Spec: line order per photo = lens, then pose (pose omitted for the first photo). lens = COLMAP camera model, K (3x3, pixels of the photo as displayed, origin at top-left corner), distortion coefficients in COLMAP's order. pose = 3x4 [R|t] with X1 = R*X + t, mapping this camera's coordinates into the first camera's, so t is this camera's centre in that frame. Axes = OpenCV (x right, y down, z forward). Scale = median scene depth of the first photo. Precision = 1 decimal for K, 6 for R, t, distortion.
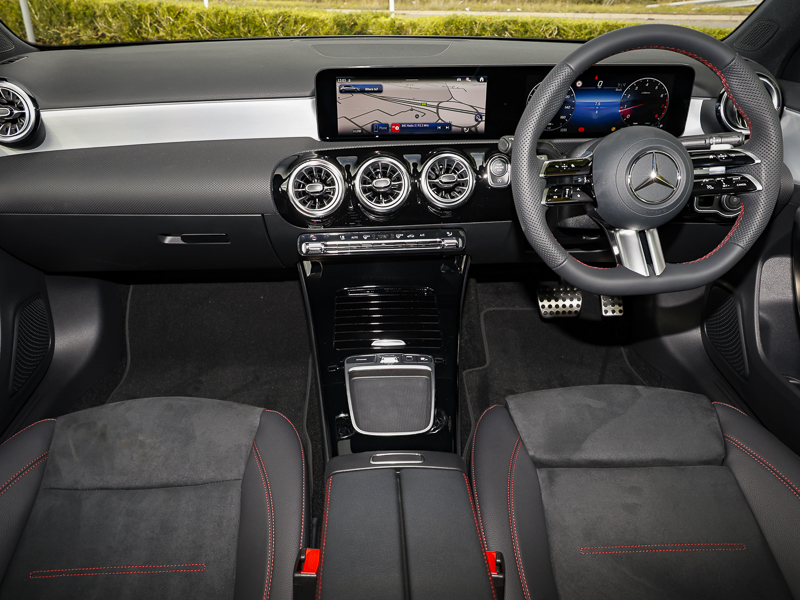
lens RADIAL K [[625.7, 0, 421.0], [0, 625.7, 289.5], [0, 0, 1]] dist [0.009395, 0.005881]
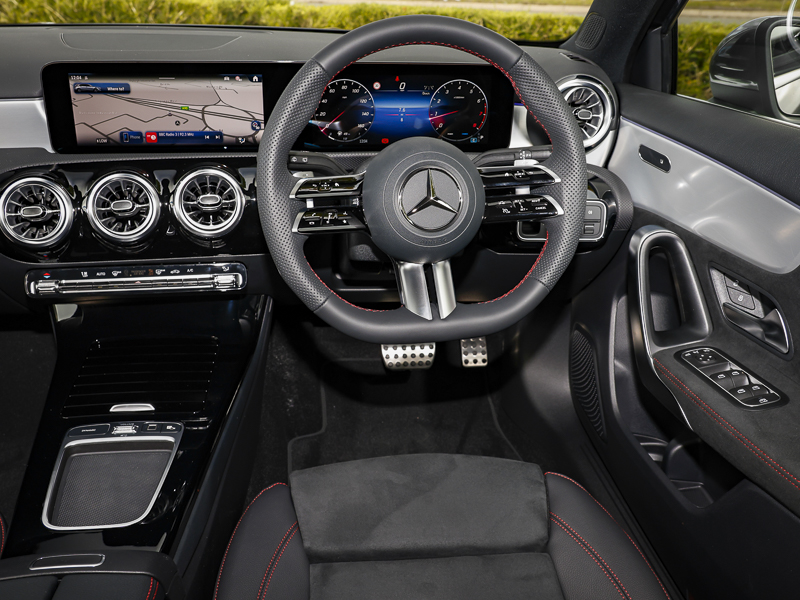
lens RADIAL K [[765.2, 0, 400.0], [0, 765.2, 300.0], [0, 0, 1]] dist [0.010138, -0.004031]
pose [[0.997360, -0.009101, 0.072047, 0.206636], [0.012270, 0.998971, -0.043661, -0.003448], [-0.071575, 0.044430, 0.996445, 0.010640]]
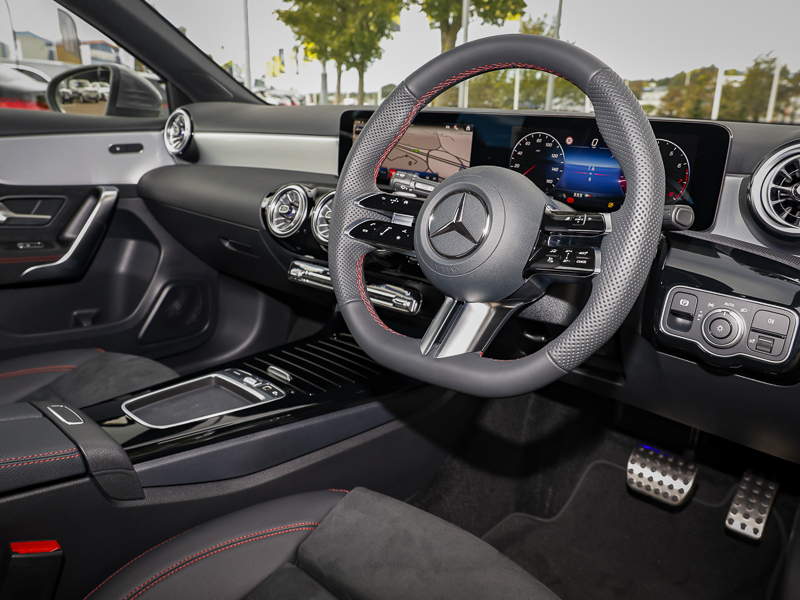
lens RADIAL K [[650.7, 0, 400.0], [0, 650.7, 300.0], [0, 0, 1]] dist [0.000660, 0.002923]
pose [[0.707735, 0.222435, -0.670548, 0.683414], [-0.356466, 0.931895, -0.067106, -0.016268], [0.609954, 0.286521, 0.738825, 0.334056]]
